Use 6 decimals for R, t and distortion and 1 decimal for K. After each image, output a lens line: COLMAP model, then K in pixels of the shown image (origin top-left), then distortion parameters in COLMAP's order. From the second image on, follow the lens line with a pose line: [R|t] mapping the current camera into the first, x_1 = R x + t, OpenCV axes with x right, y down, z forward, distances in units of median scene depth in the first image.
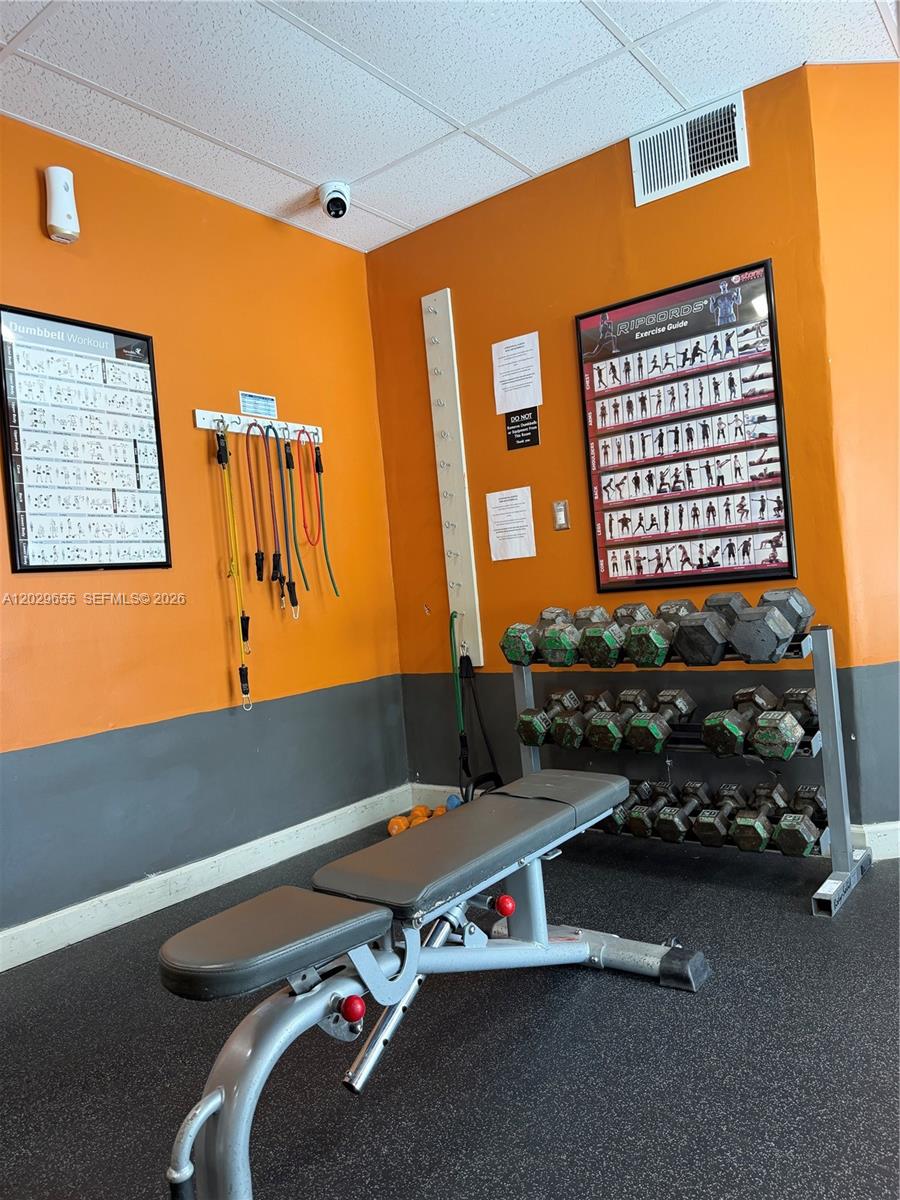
lens RADIAL K [[848.0, 0, 431.5], [0, 848.0, 620.0], [0, 0, 1]] dist [0.053098, -0.067541]
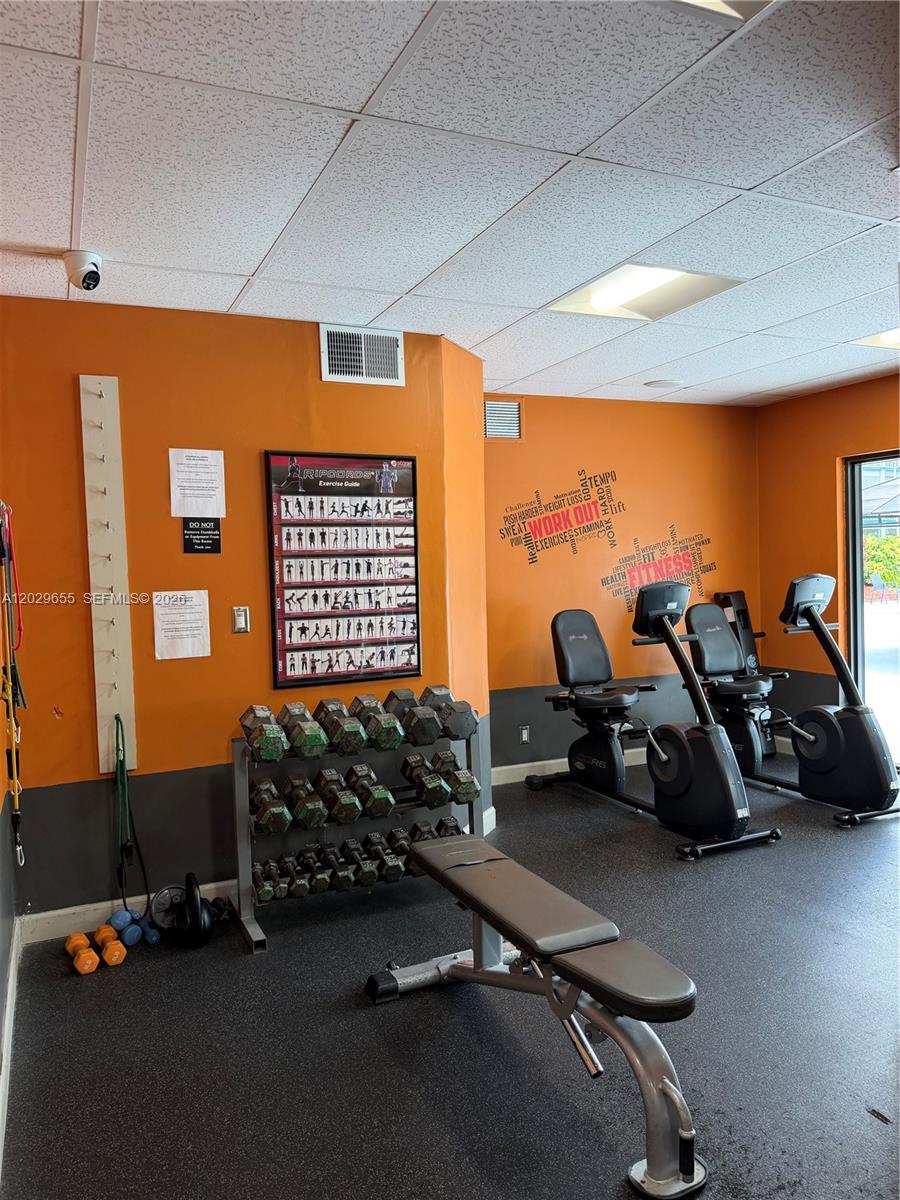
lens RADIAL K [[848.0, 0, 457.2], [0, 848.0, 598.9], [0, 0, 1]] dist [0.053098, -0.067541]
pose [[0.438850, 0.032025, 0.897989, -0.752729], [0.010786, 0.999105, -0.040902, -0.106319], [-0.898495, 0.027635, 0.438112, 0.270089]]
